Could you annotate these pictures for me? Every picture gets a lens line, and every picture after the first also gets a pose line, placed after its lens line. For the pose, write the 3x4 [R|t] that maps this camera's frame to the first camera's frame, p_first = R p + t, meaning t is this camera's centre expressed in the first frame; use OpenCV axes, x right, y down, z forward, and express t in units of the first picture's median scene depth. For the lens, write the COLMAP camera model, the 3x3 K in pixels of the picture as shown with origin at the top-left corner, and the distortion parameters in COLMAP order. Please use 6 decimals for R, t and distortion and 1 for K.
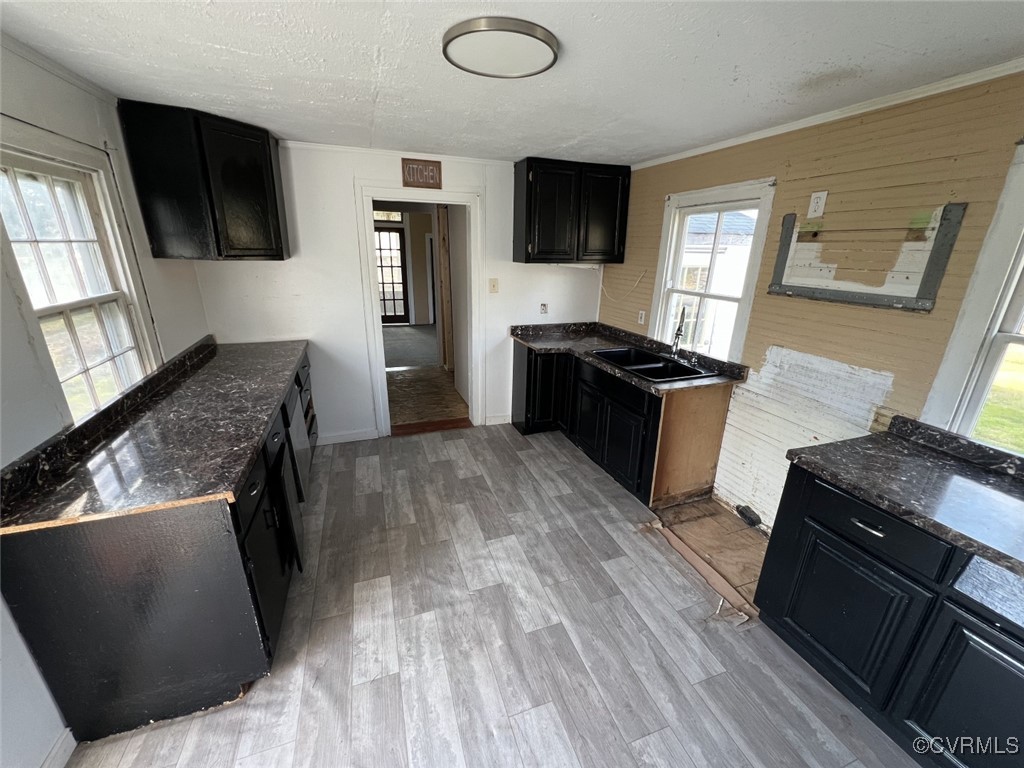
lens RADIAL K [[404.3, 0, 512.6], [0, 404.3, 385.7], [0, 0, 1]] dist [-0.000925, 0.000107]
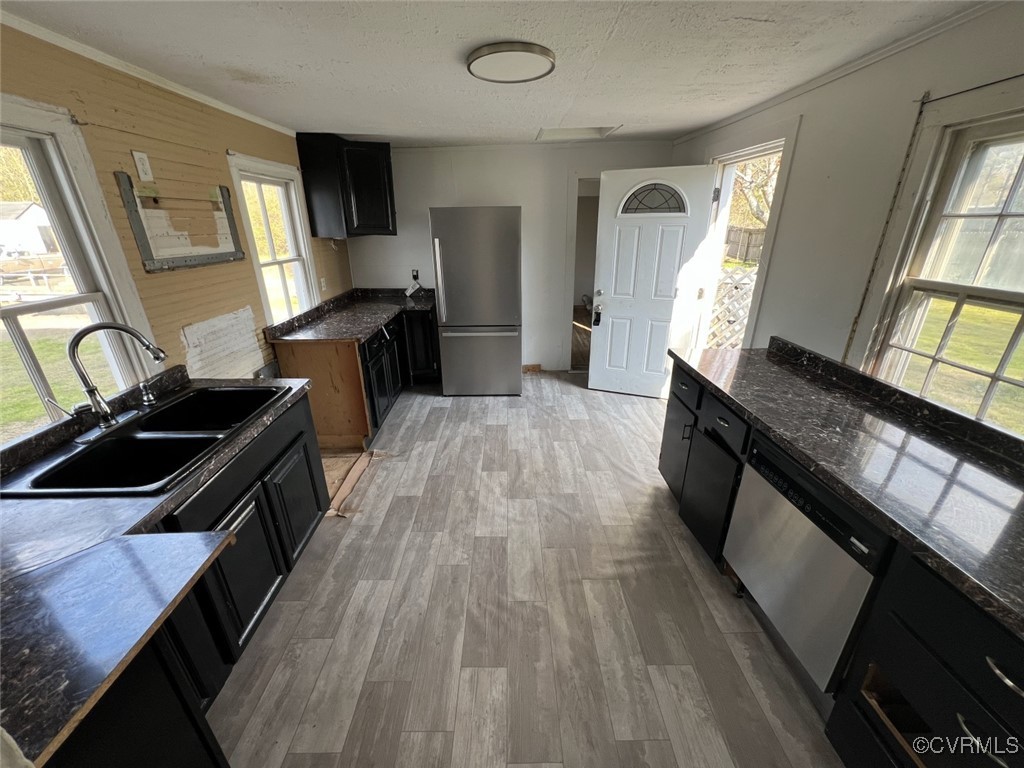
lens RADIAL K [[404.3, 0, 511.4], [0, 404.3, 384.6], [0, 0, 1]] dist [-0.000925, 0.000107]
pose [[-0.943938, -0.132800, 0.302233, -0.380468], [0.098196, 0.761128, 0.641125, -0.594374], [-0.315180, 0.634860, -0.705418, 1.745402]]
